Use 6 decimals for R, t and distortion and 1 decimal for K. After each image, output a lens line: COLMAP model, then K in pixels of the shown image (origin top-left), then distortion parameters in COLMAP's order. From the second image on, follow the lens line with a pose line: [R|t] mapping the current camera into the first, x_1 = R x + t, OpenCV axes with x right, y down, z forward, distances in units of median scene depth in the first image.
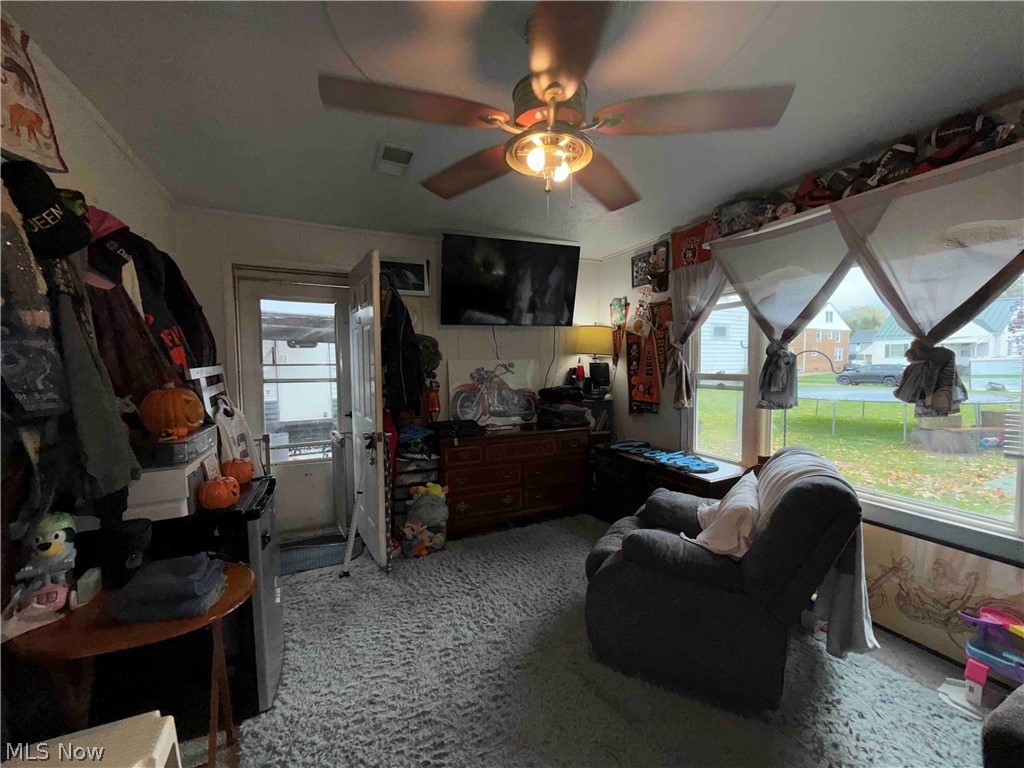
lens RADIAL K [[407.1, 0, 513.9], [0, 407.1, 384.6], [0, 0, 1]] dist [0.000352, -0.000105]
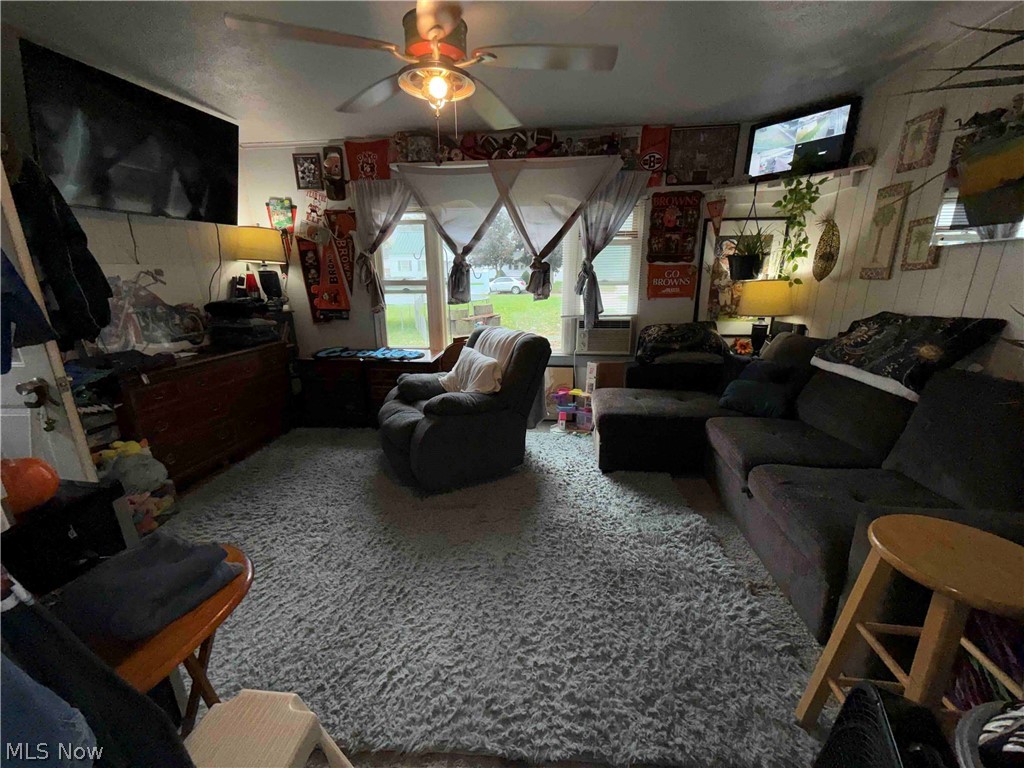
lens RADIAL K [[407.1, 0, 513.9], [0, 407.1, 384.6], [0, 0, 1]] dist [0.000352, -0.000105]
pose [[0.523253, -0.219504, 0.823422, -0.355668], [0.044547, 0.971982, 0.230797, 0.009354], [-0.851012, -0.084084, 0.518371, 0.044558]]
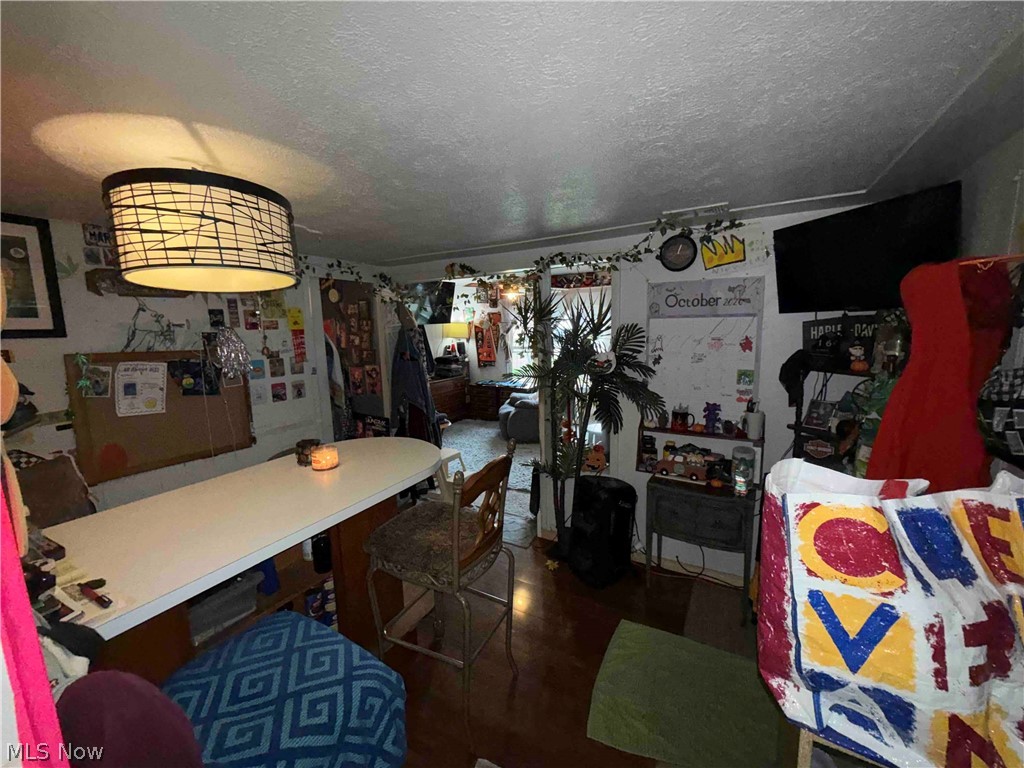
lens RADIAL K [[407.1, 0, 513.9], [0, 407.1, 384.6], [0, 0, 1]] dist [0.000352, -0.000105]
pose [[0.811322, -0.097094, 0.576480, -0.797130], [0.048376, 0.993880, 0.099312, -0.037726], [-0.582594, -0.052687, 0.811054, -0.776754]]
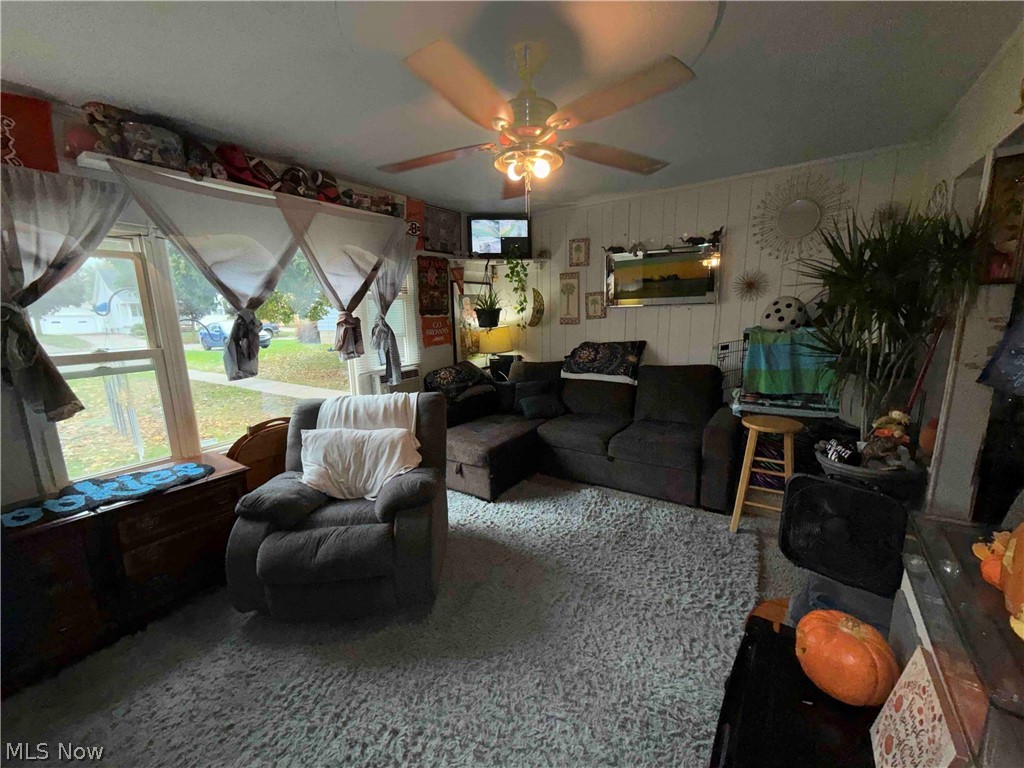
lens RADIAL K [[407.1, 0, 513.9], [0, 407.1, 384.6], [0, 0, 1]] dist [0.000352, -0.000105]
pose [[-0.508709, -0.133445, 0.850534, -0.386604], [0.072385, 0.977787, 0.196704, -0.051235], [-0.857890, 0.161630, -0.487749, 0.648586]]
